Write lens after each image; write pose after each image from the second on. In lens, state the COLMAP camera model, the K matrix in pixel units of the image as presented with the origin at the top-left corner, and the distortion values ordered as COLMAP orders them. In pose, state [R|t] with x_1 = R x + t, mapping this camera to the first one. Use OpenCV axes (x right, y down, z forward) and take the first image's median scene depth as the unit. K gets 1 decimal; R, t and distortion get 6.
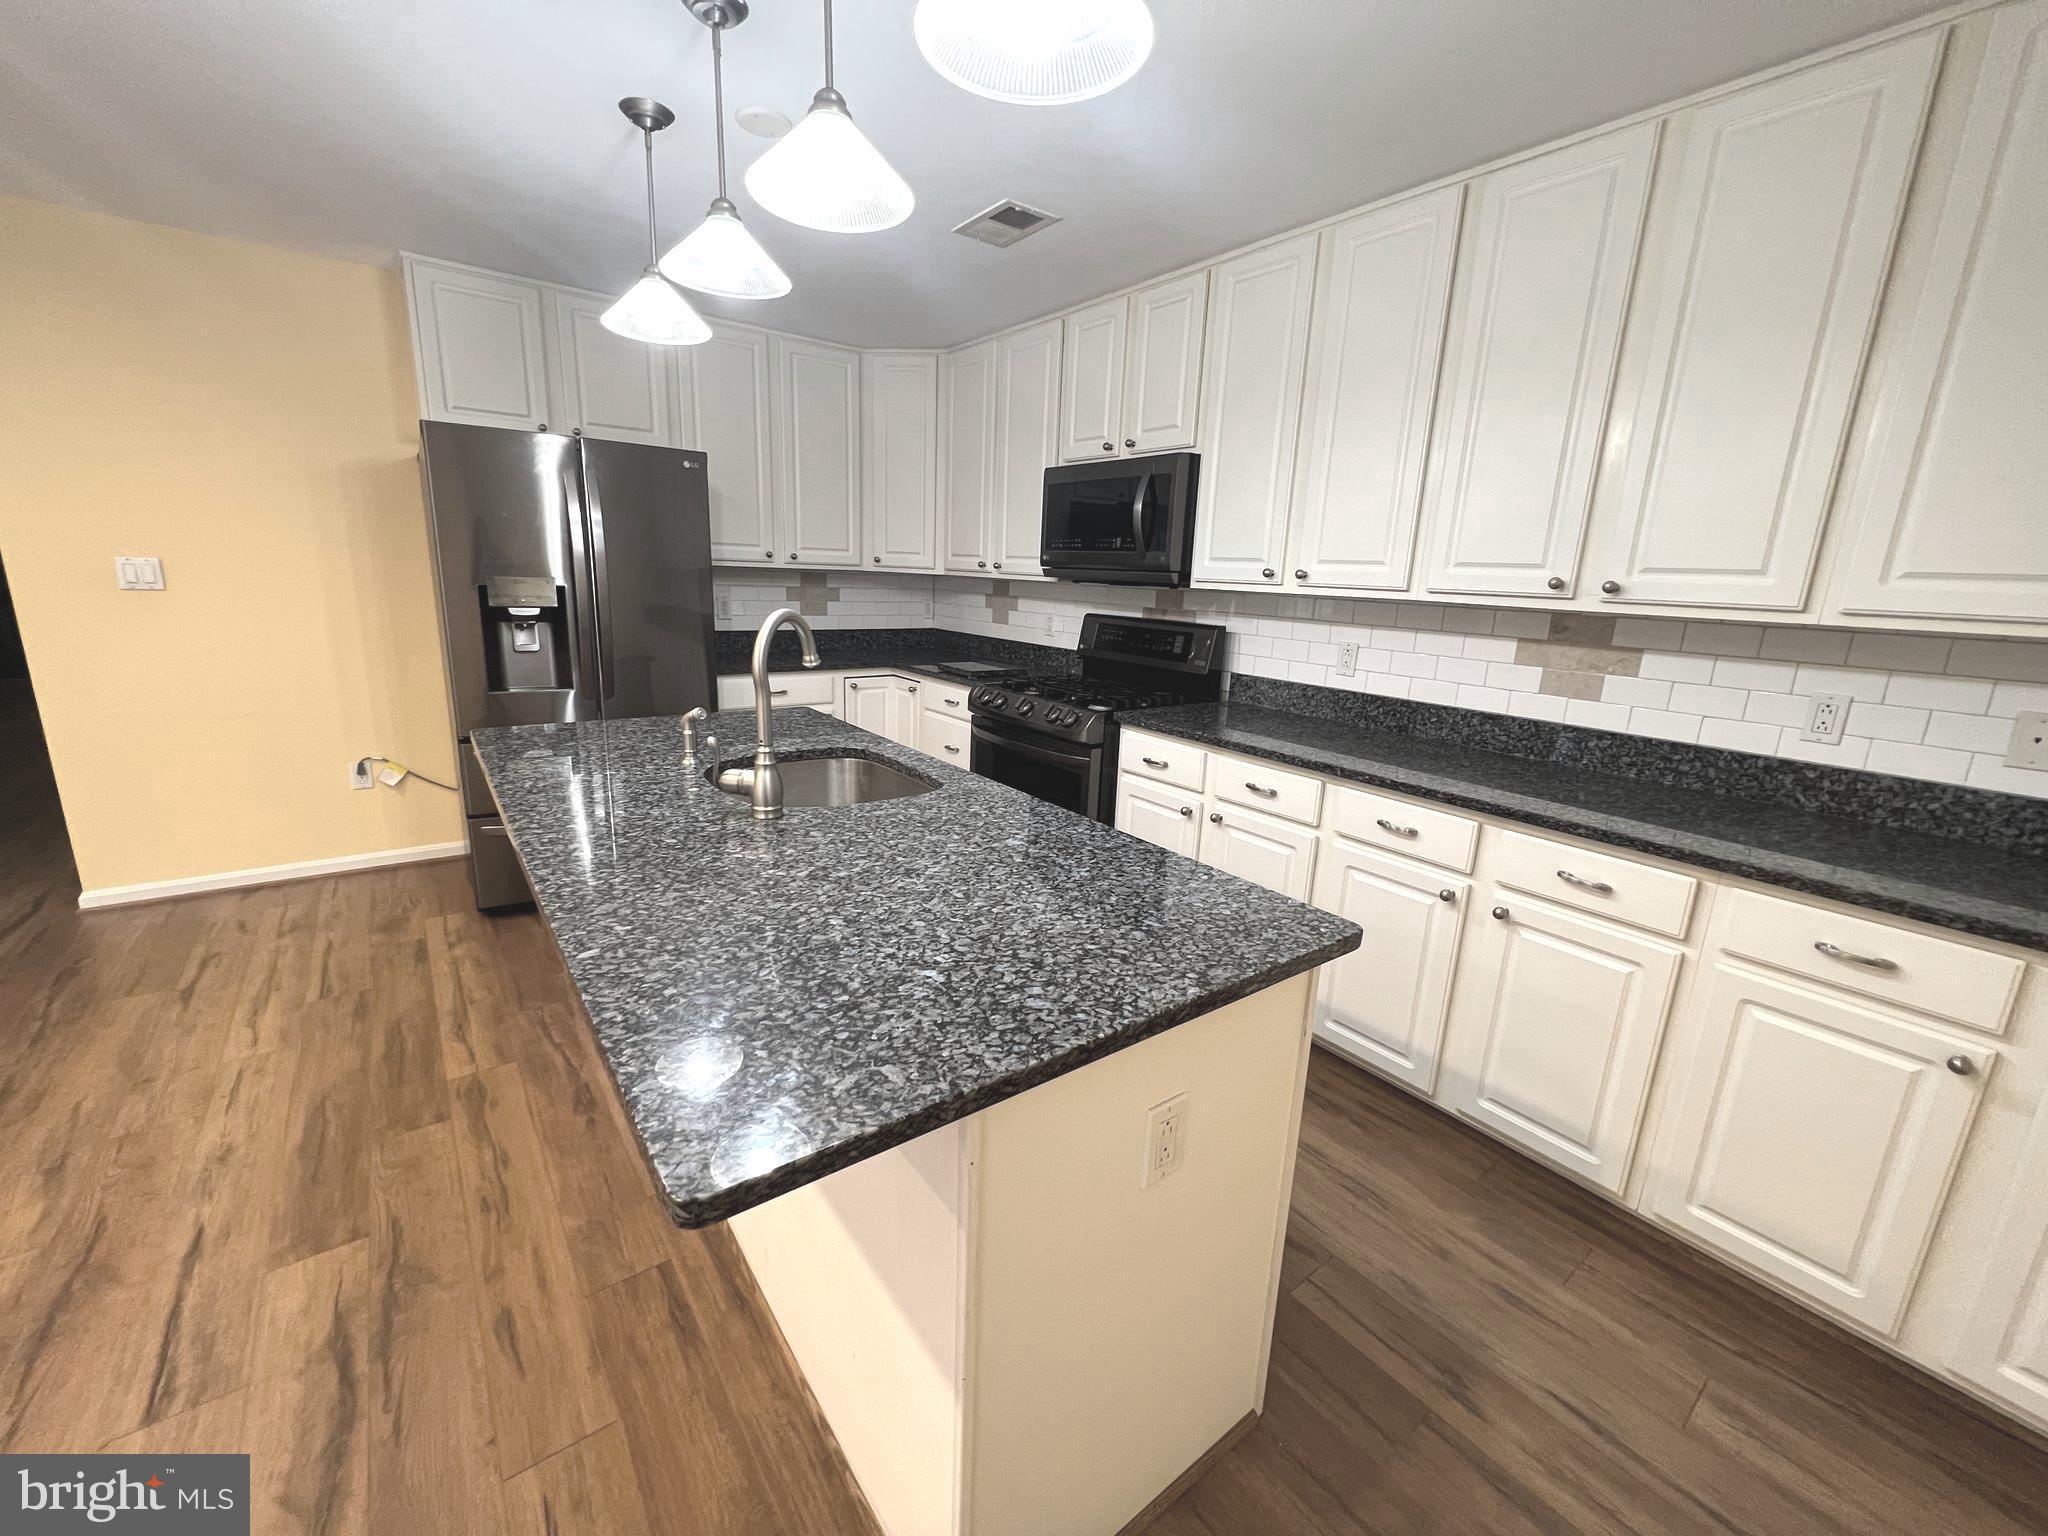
lens RADIAL K [[818.7, 0, 1024.0], [0, 818.7, 768.0], [0, 0, 1]] dist [-0.003720, 0.001102]
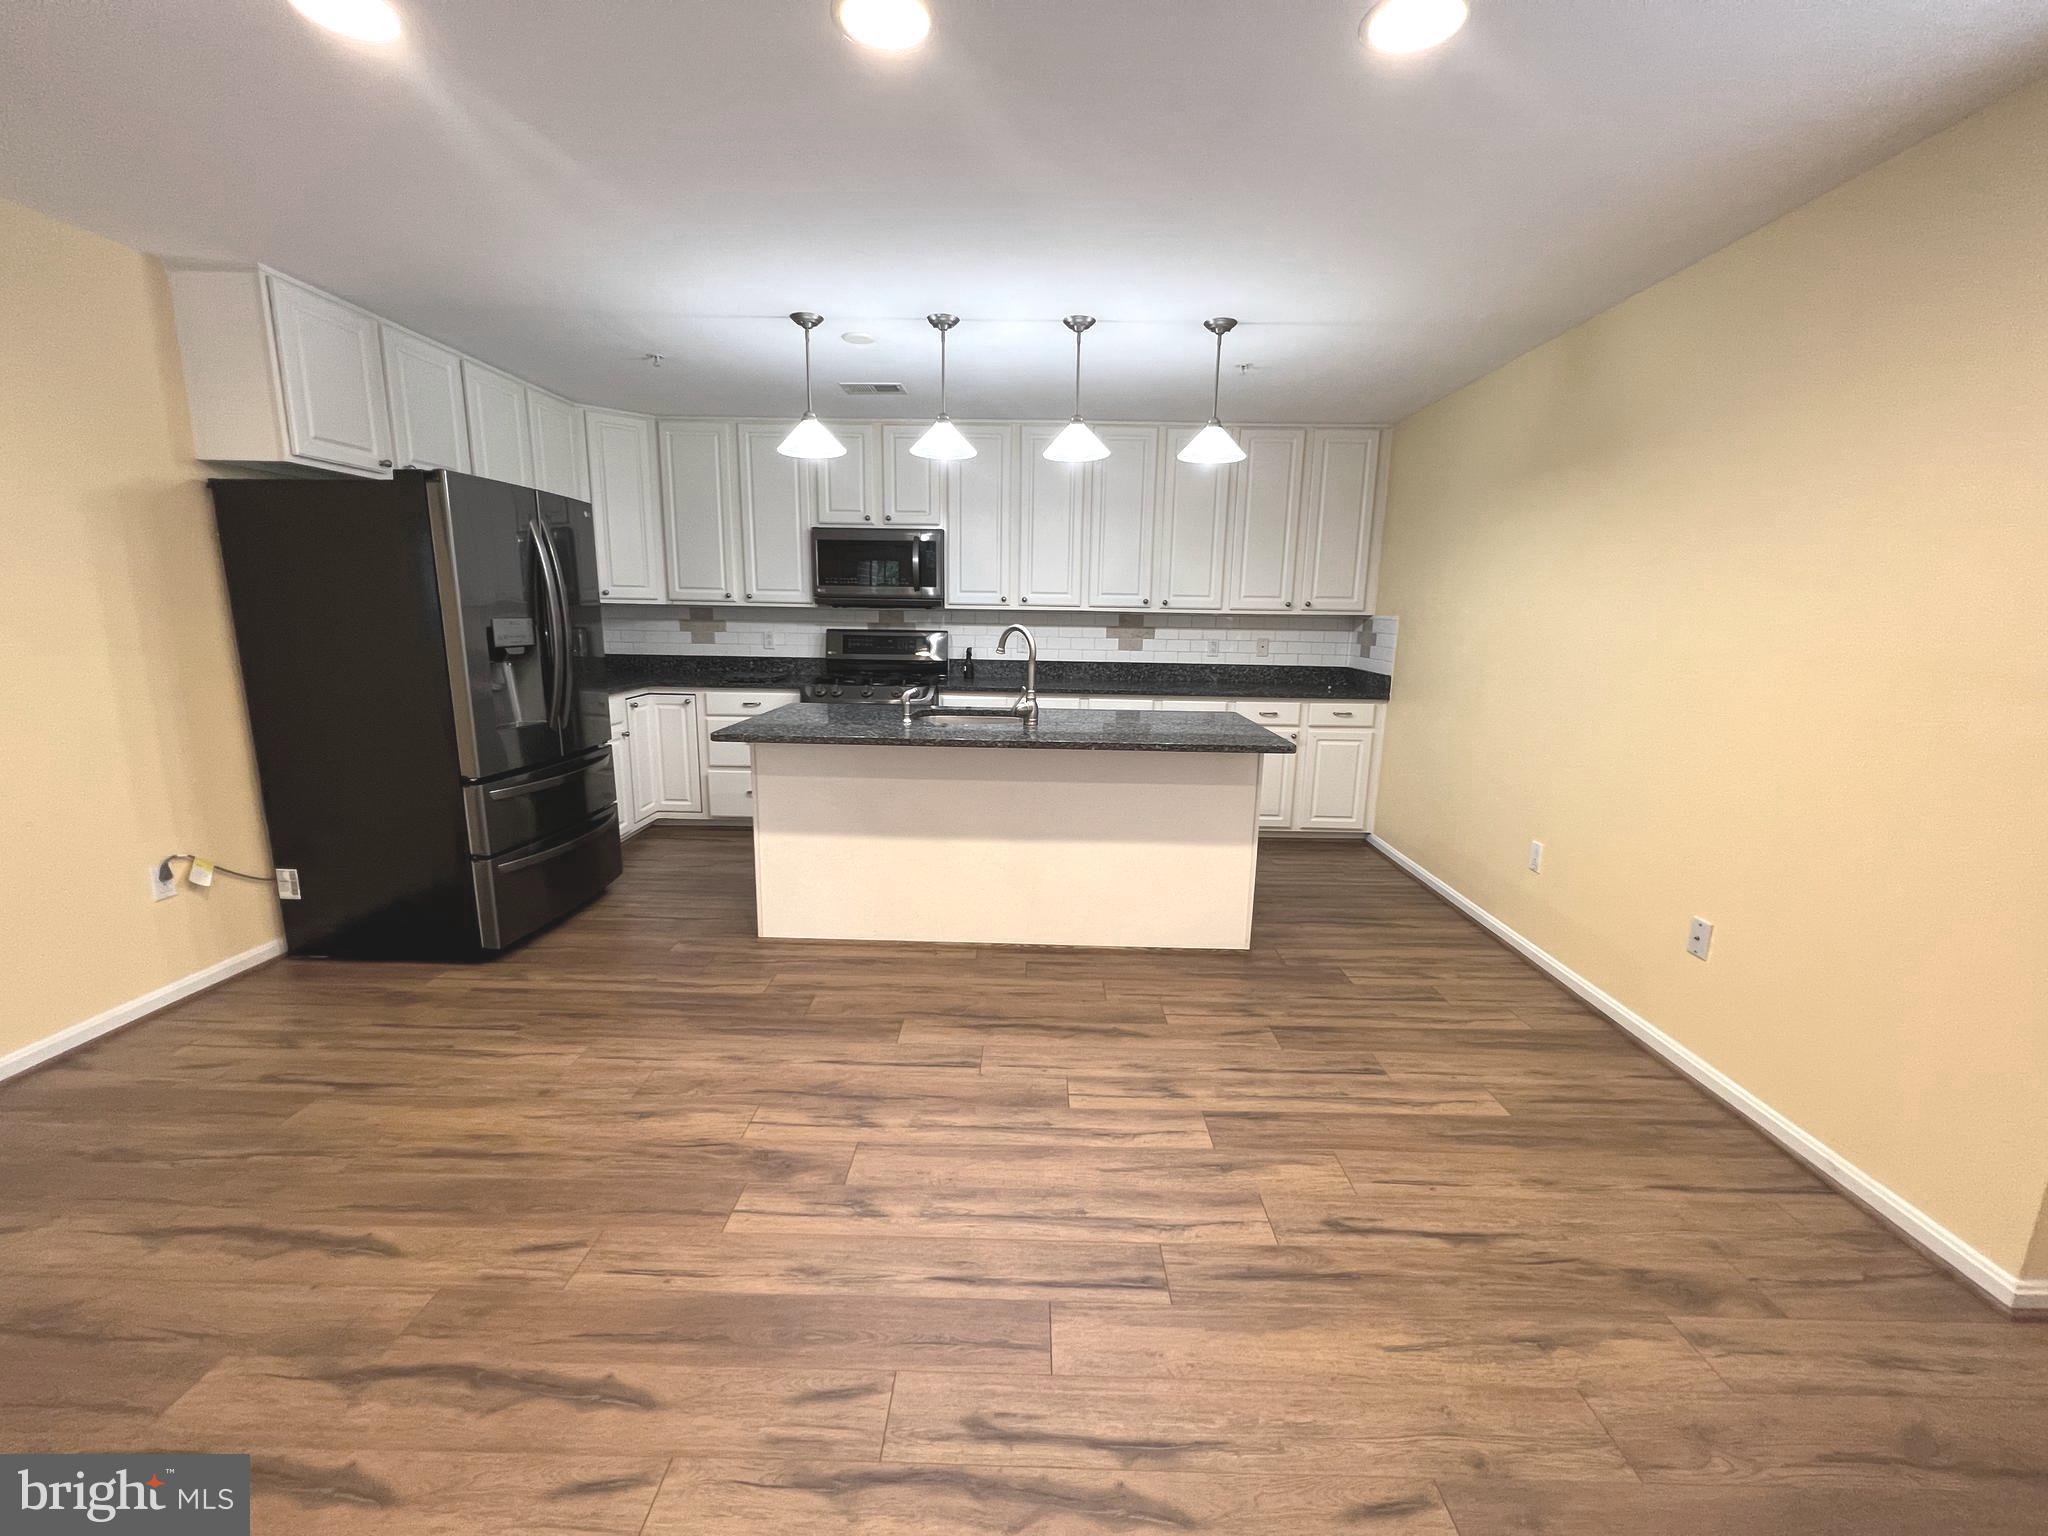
lens RADIAL K [[817.0, 0, 1023.1], [0, 817.0, 766.3], [0, 0, 1]] dist [-0.001034, -0.000115]
pose [[0.619197, -0.179989, 0.764329, -1.296813], [0.193448, 0.978341, 0.073670, 0.004457], [-0.761035, 0.102241, 0.640604, -0.198278]]
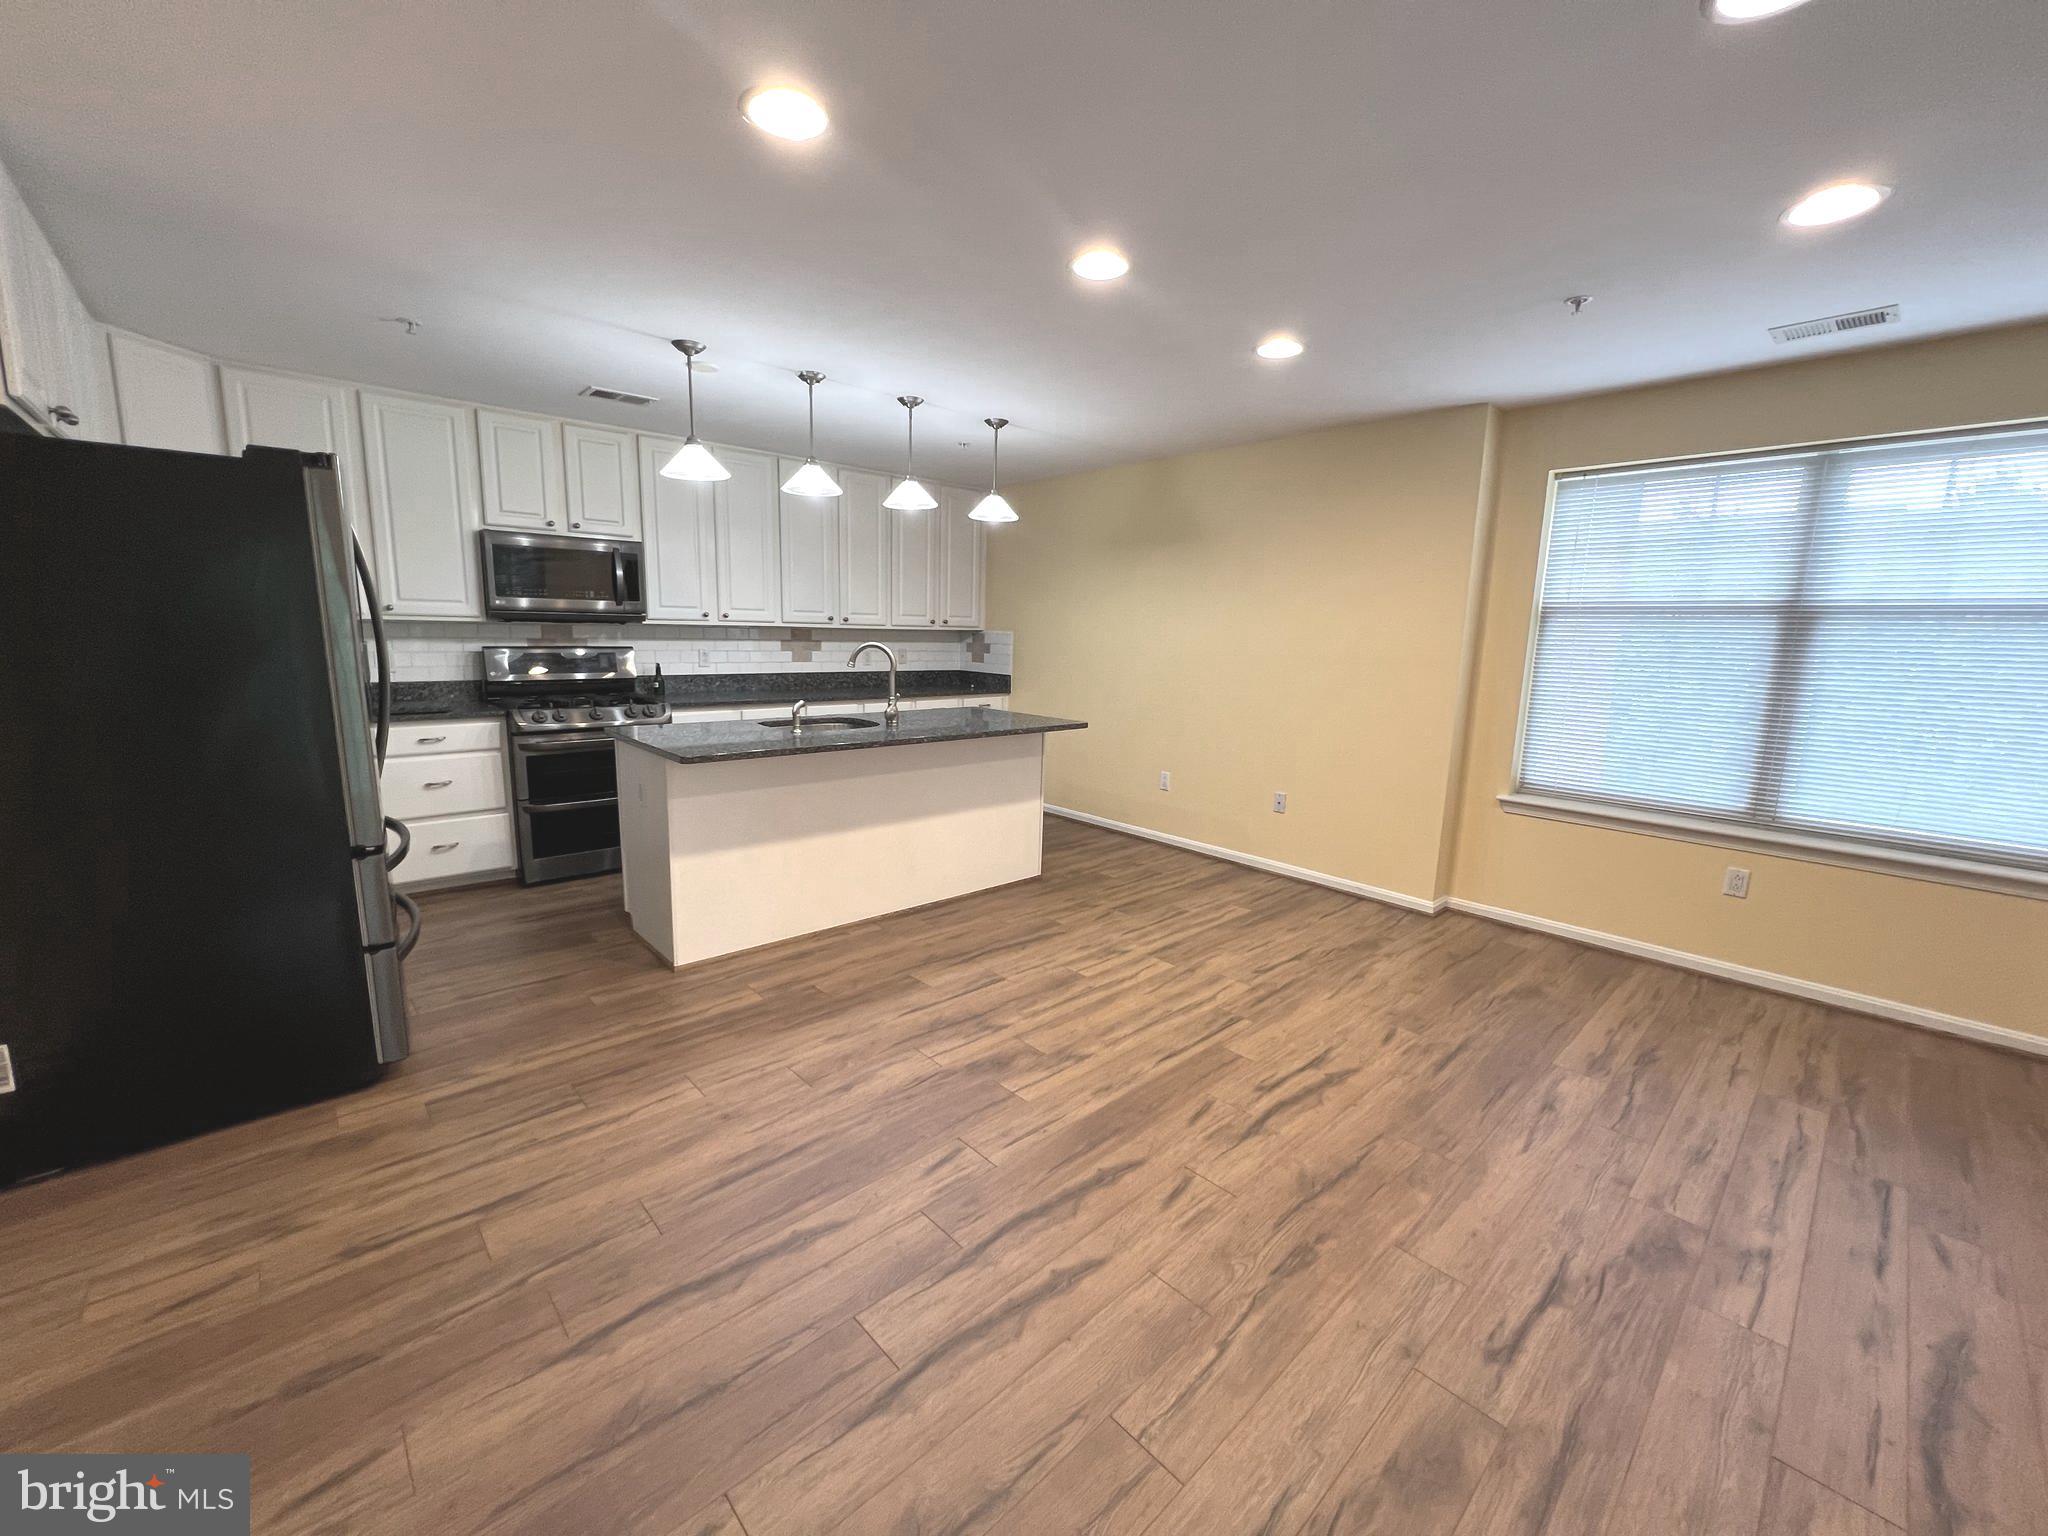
lens RADIAL K [[817.0, 0, 1023.1], [0, 817.0, 766.3], [0, 0, 1]] dist [-0.001034, -0.000115]
pose [[-0.091235, -0.209533, 0.973536, -1.875357], [0.206458, 0.952392, 0.224330, -0.199537], [-0.974193, 0.221461, -0.043632, 0.507479]]
